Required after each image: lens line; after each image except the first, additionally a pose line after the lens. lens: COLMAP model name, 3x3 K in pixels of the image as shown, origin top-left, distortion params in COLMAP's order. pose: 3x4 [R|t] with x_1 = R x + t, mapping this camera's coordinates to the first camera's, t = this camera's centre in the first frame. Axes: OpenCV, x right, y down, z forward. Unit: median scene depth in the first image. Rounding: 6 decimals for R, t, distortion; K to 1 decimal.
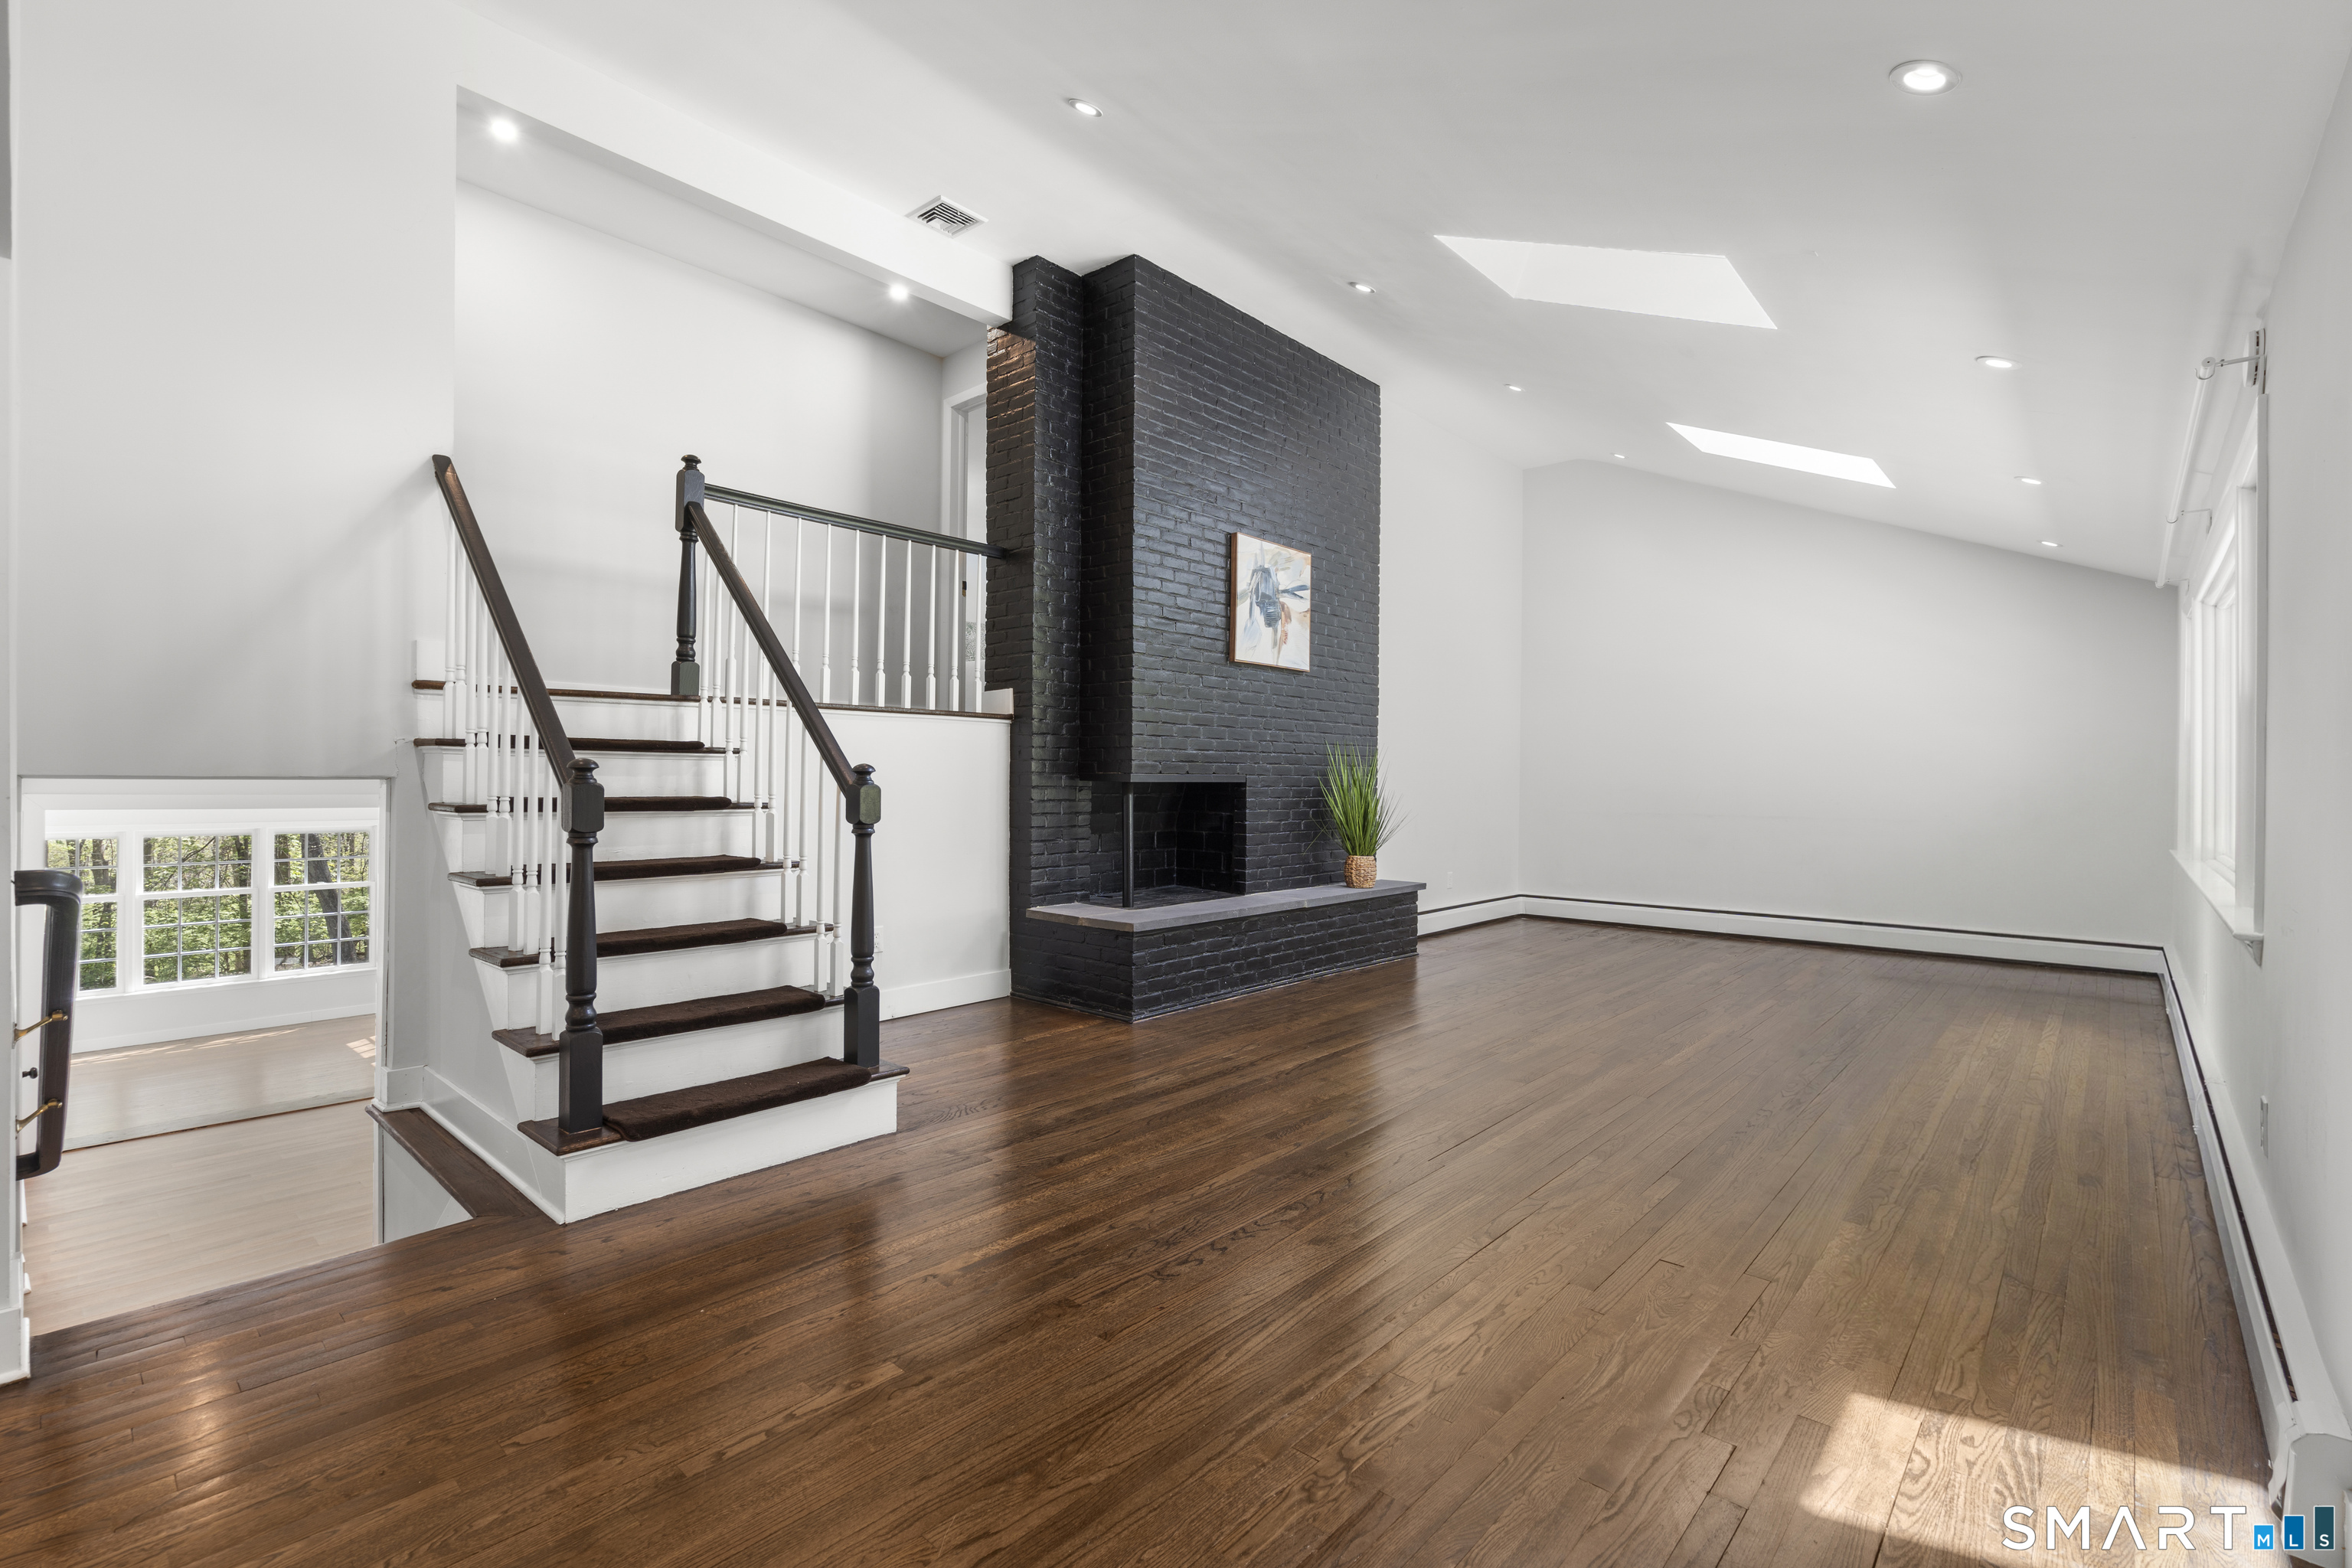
lens RADIAL K [[1050.8, 0, 1174.3], [0, 1050.8, 777.3], [0, 0, 1]] dist [-0.002377, 0.002297]
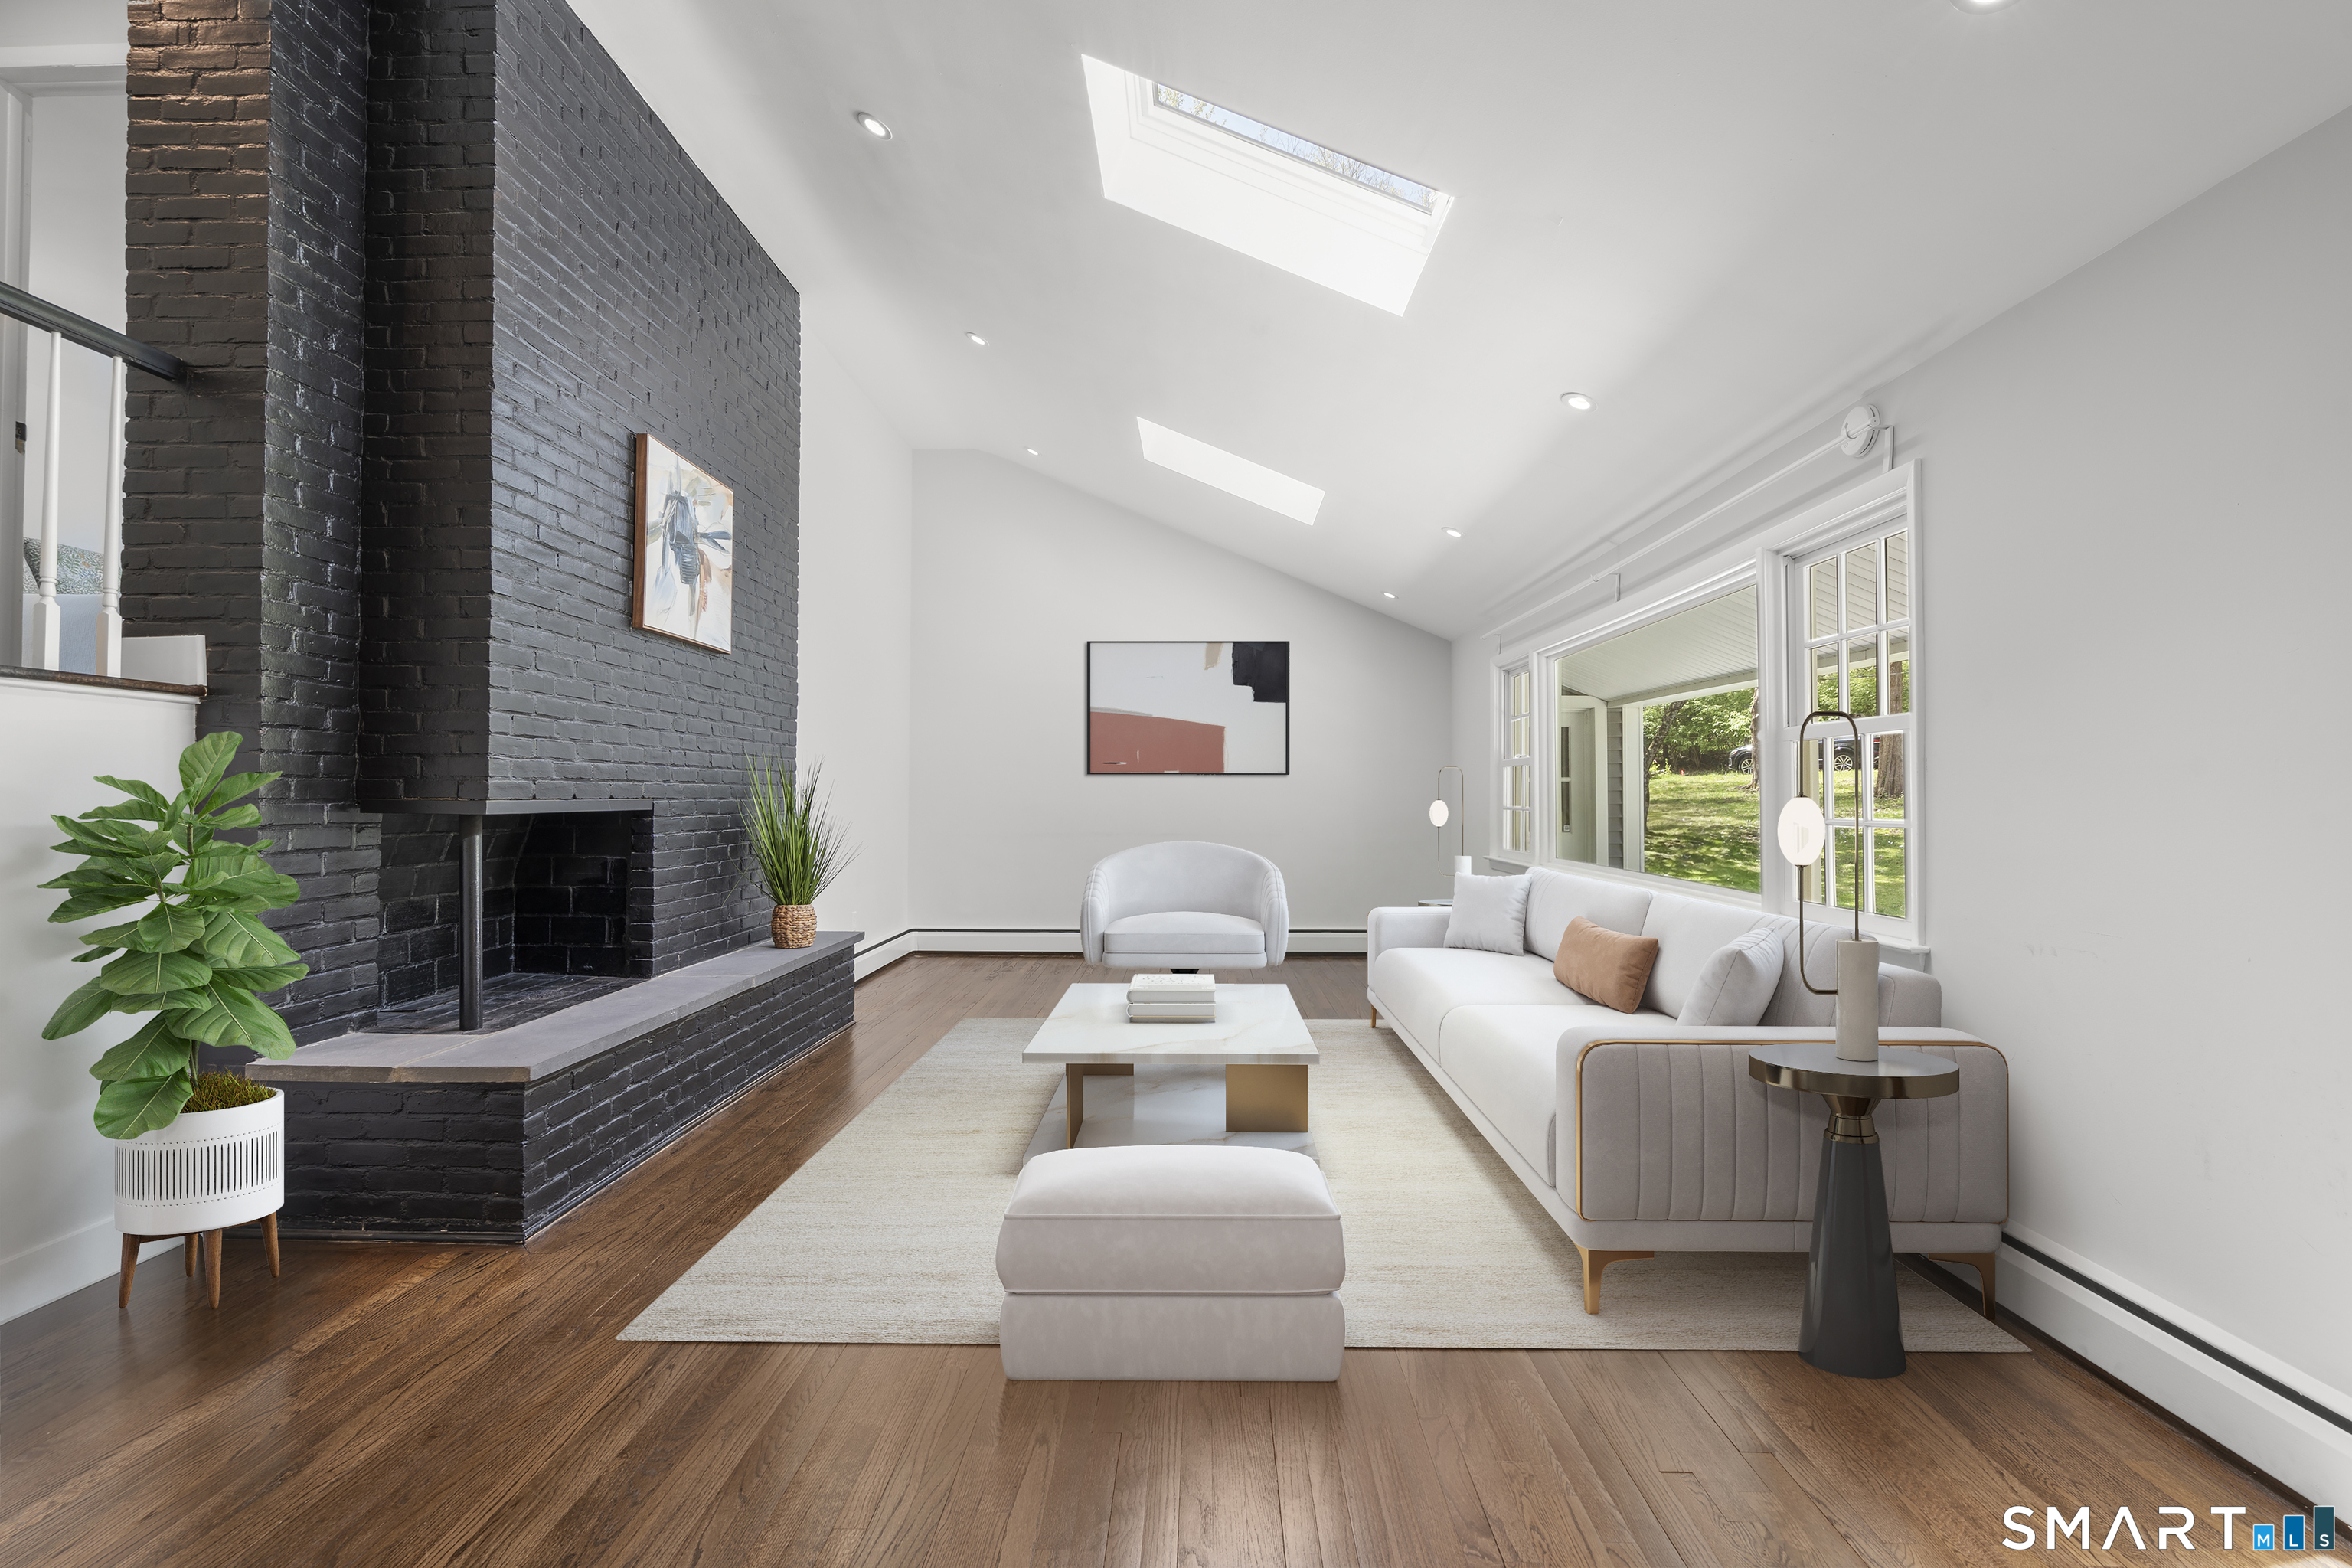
lens RADIAL K [[1050.8, 0, 1168.3], [0, 1050.8, 780.8], [0, 0, 1]] dist [-0.002377, 0.002297]
pose [[0.761728, 0.003701, 0.647887, -0.123439], [0.002007, 0.999965, -0.008073, -0.008283], [-0.647894, 0.007450, 0.761694, 0.295676]]
